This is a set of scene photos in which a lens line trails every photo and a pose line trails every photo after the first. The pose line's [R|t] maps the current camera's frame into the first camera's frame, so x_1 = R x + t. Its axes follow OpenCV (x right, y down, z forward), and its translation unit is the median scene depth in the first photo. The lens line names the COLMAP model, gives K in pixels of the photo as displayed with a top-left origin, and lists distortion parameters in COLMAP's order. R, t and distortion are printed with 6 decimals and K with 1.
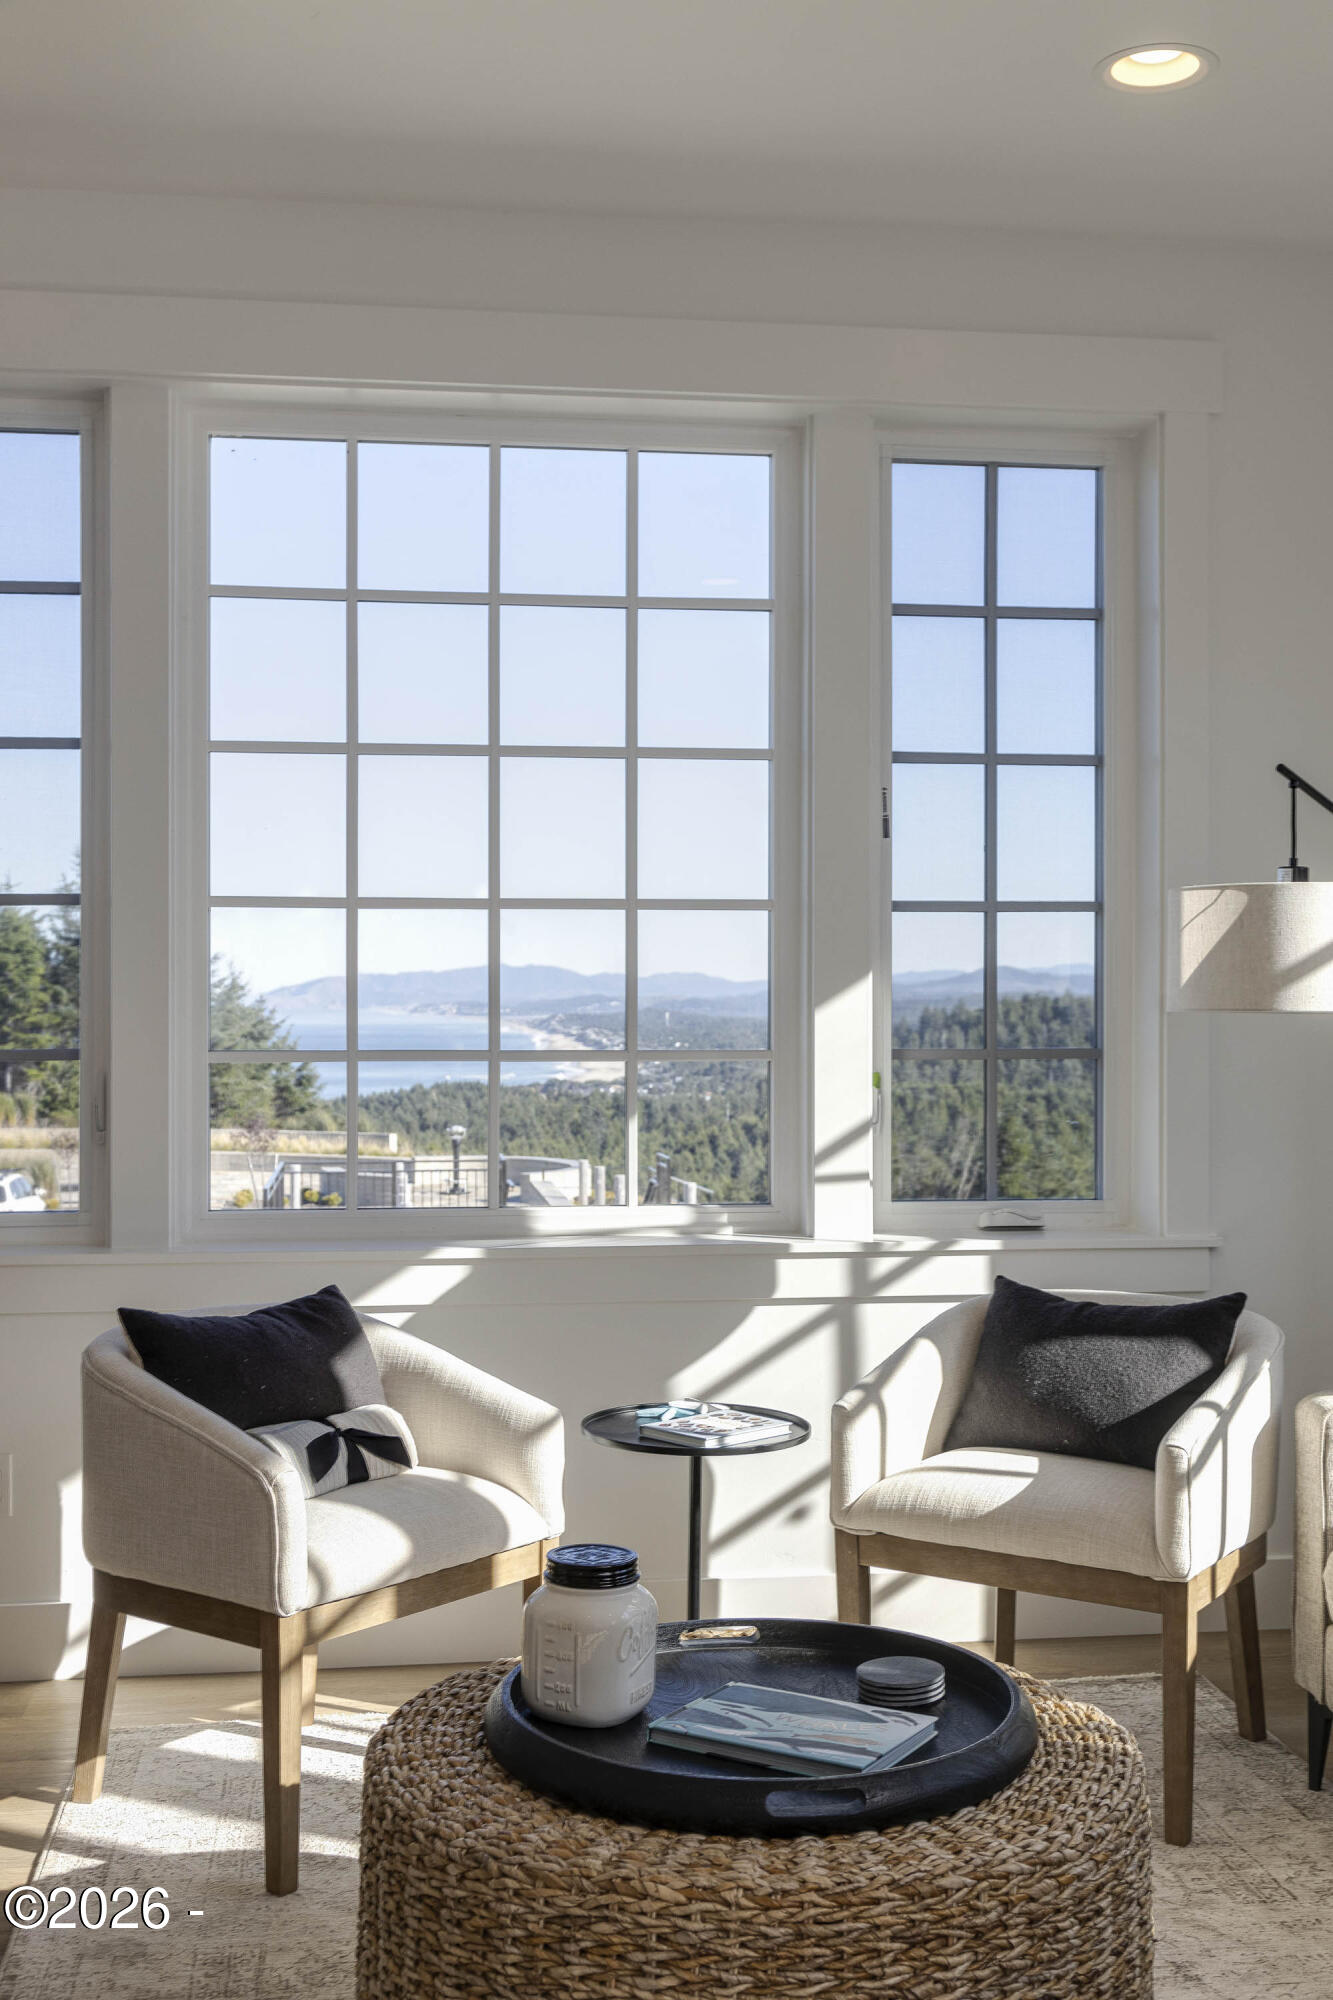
lens RADIAL K [[2210.9, 0, 663.1], [0, 2210.9, 996.1], [0, 0, 1]] dist [0.001166, 0.000000]
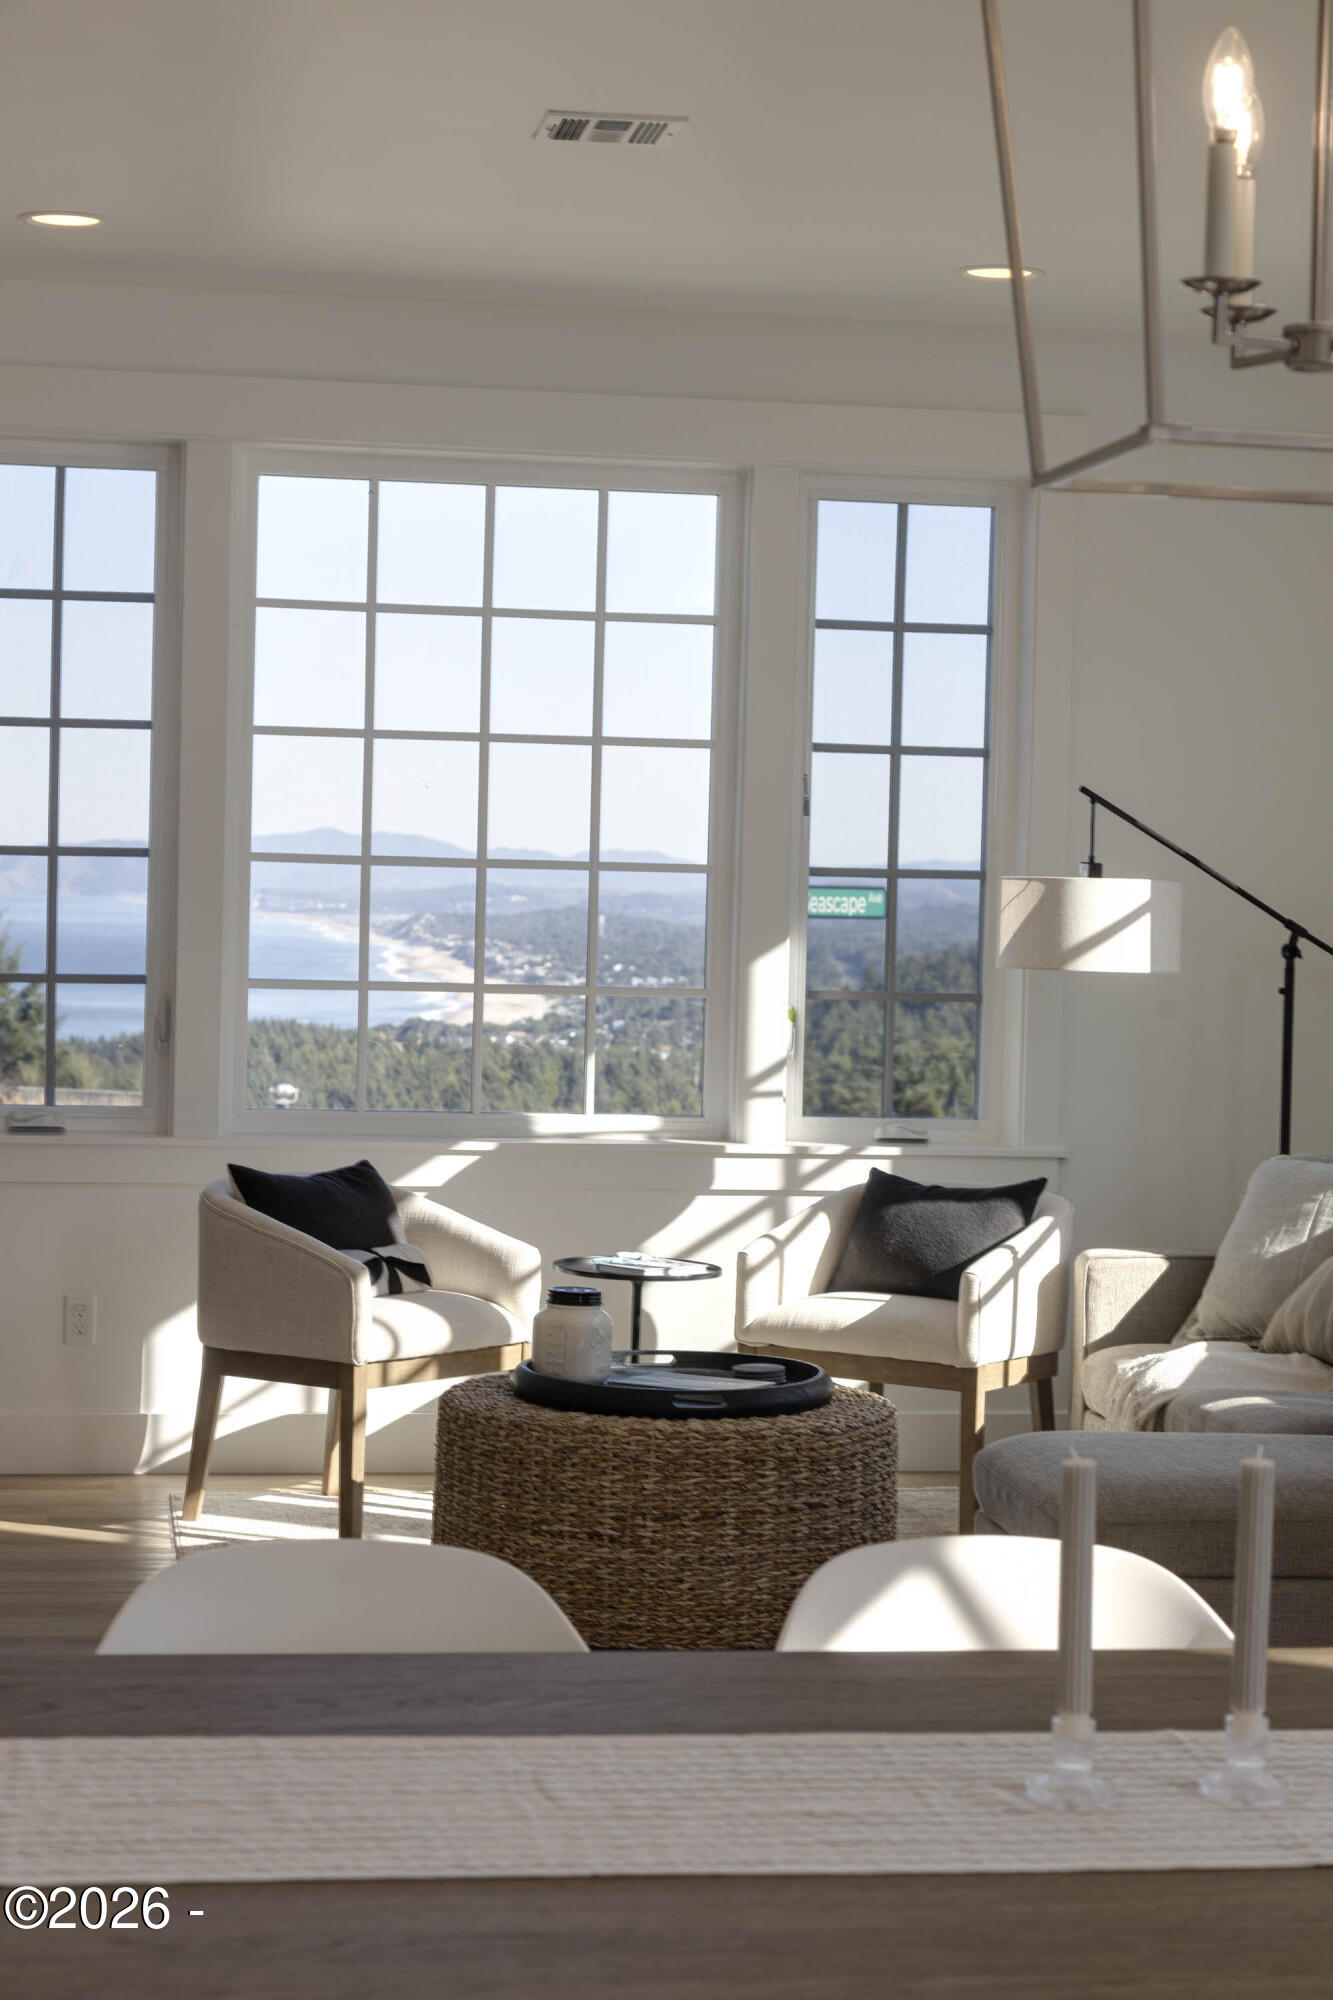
lens RADIAL K [[3602.9, 0, 675.3], [0, 3602.9, 996.7], [0, 0, 1]] dist [0.033672, 0.000000]
pose [[0.999481, 0.022834, 0.022708, -0.013606], [-0.023504, 0.999284, 0.029661, -0.030320], [-0.022014, -0.030179, 0.999302, -1.000253]]
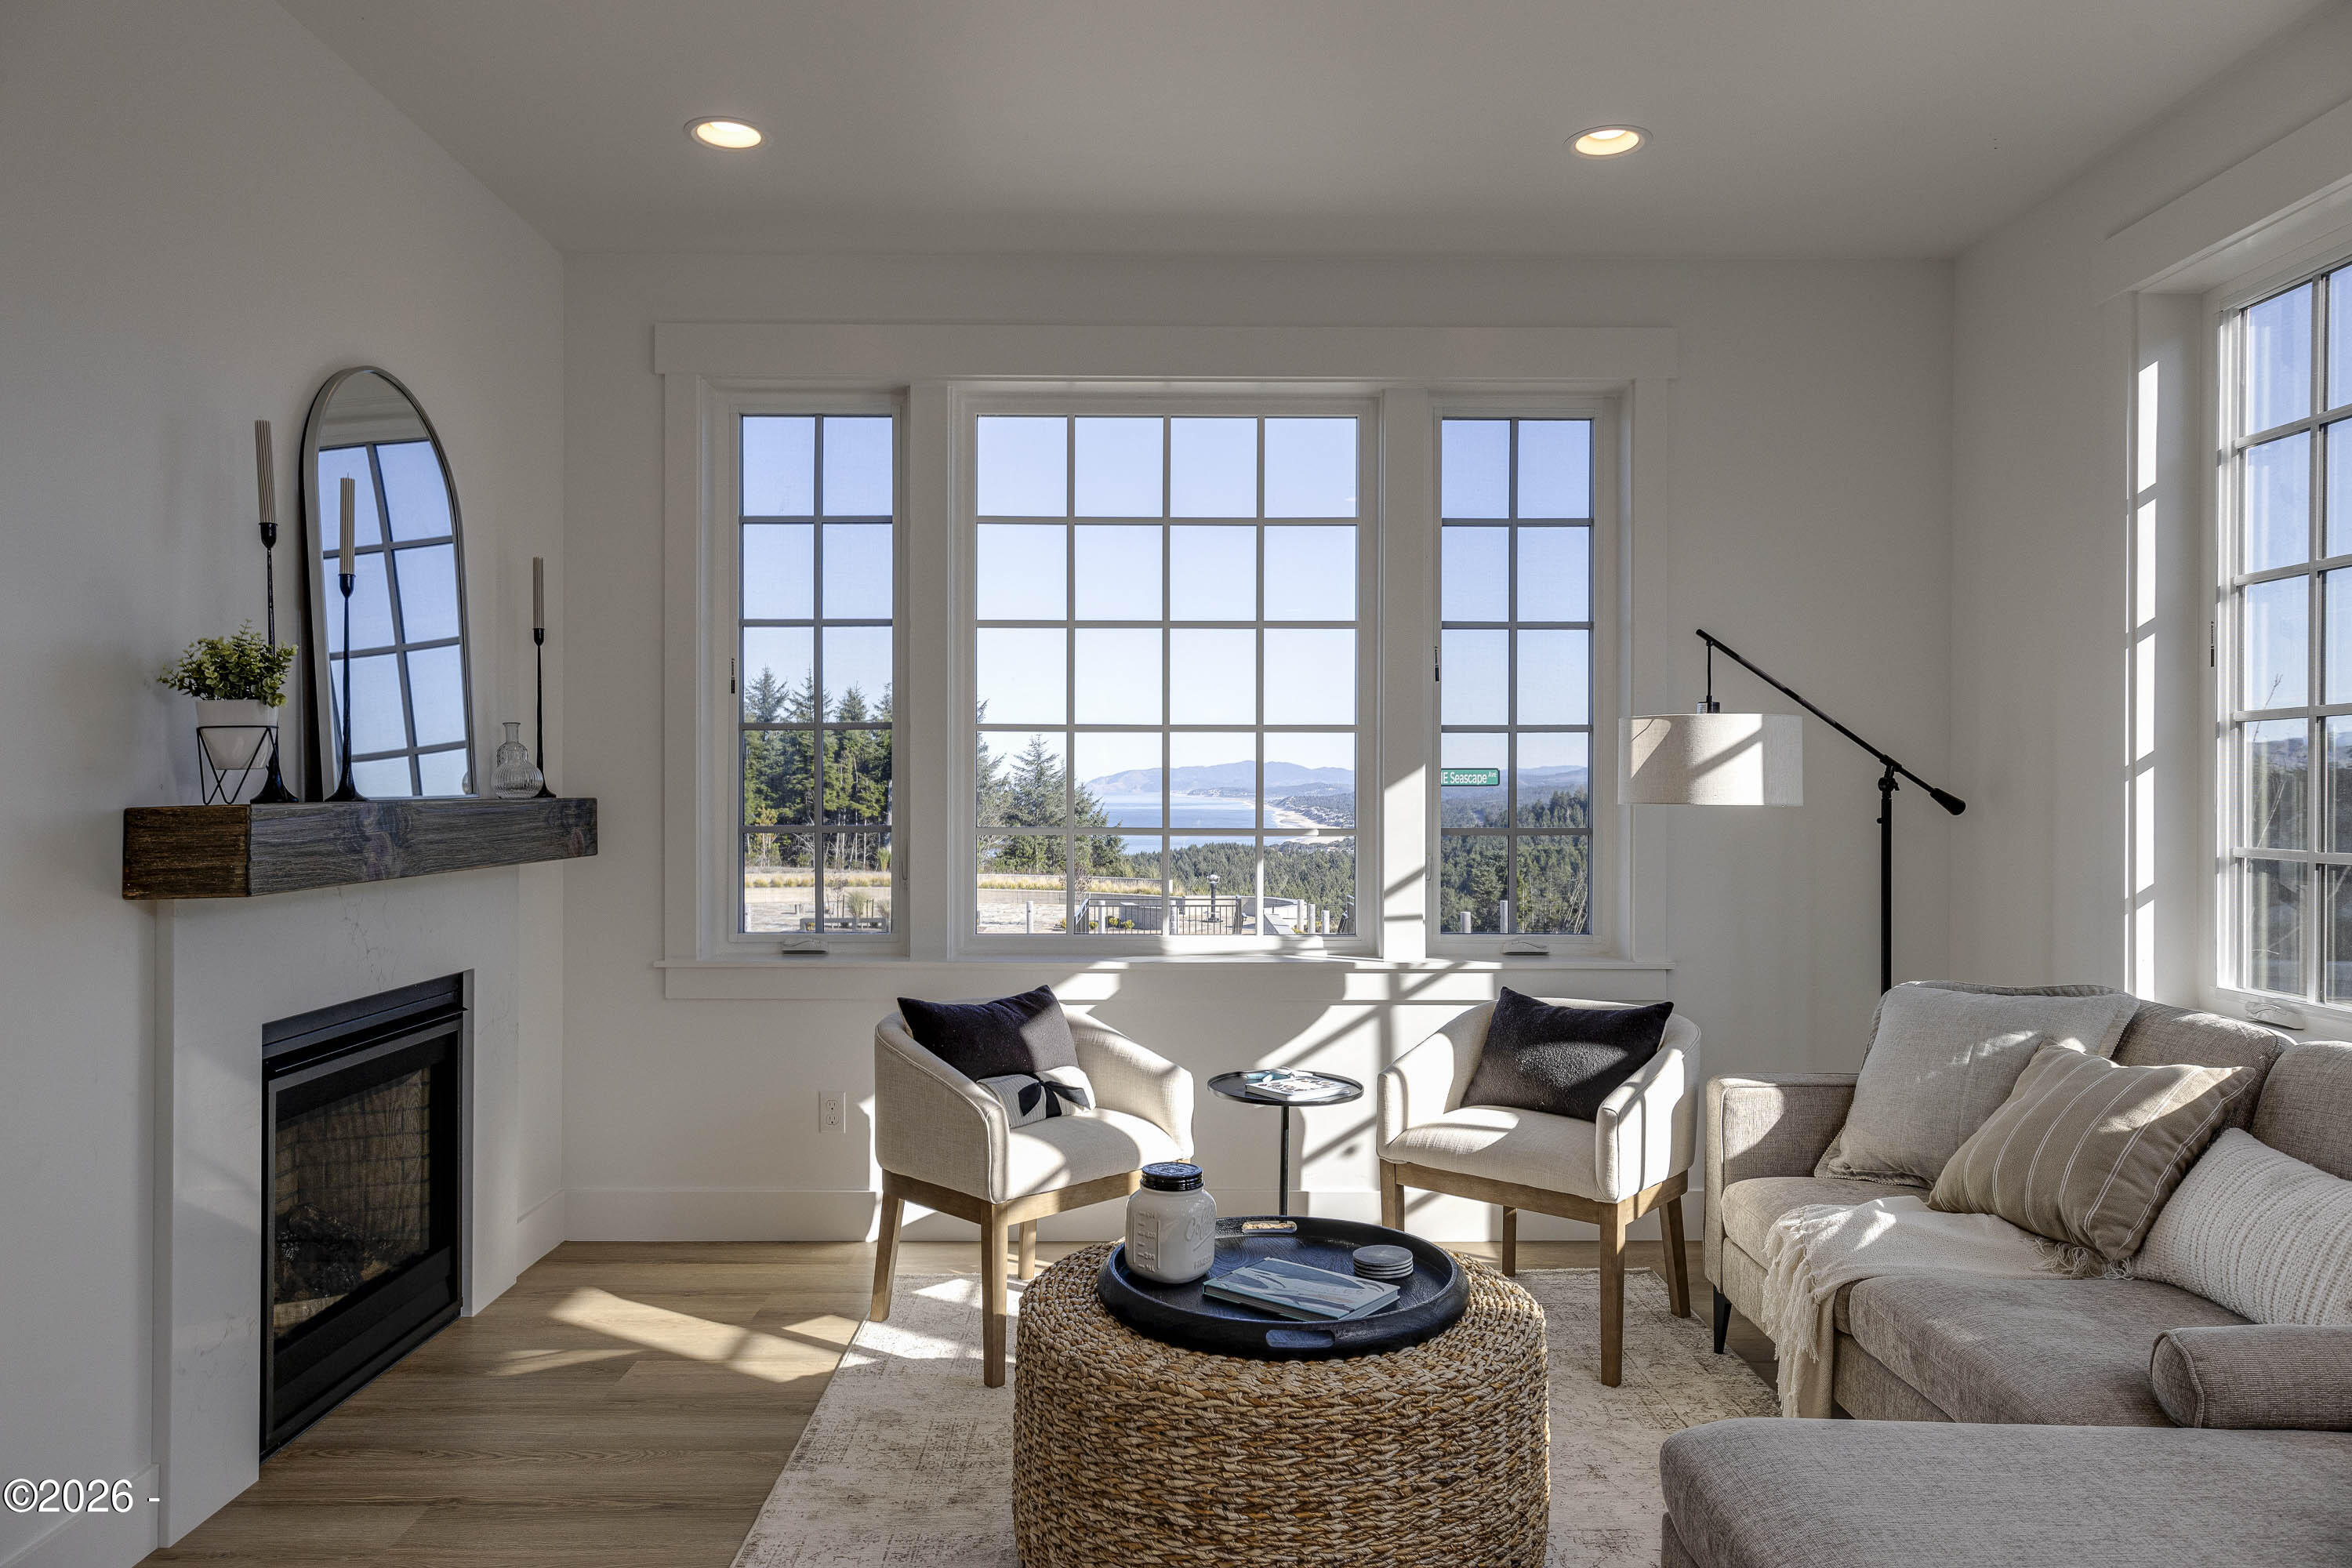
lens RADIAL K [[1547.3, 0, 1161.5], [0, 1547.3, 789.5], [0, 0, 1]] dist [0.000428, -0.003588]
pose [[0.991404, 0.001359, -0.130831, 0.056508], [-0.000864, 0.999992, 0.003841, -0.004952], [0.130835, -0.003695, 0.991397, -0.023335]]
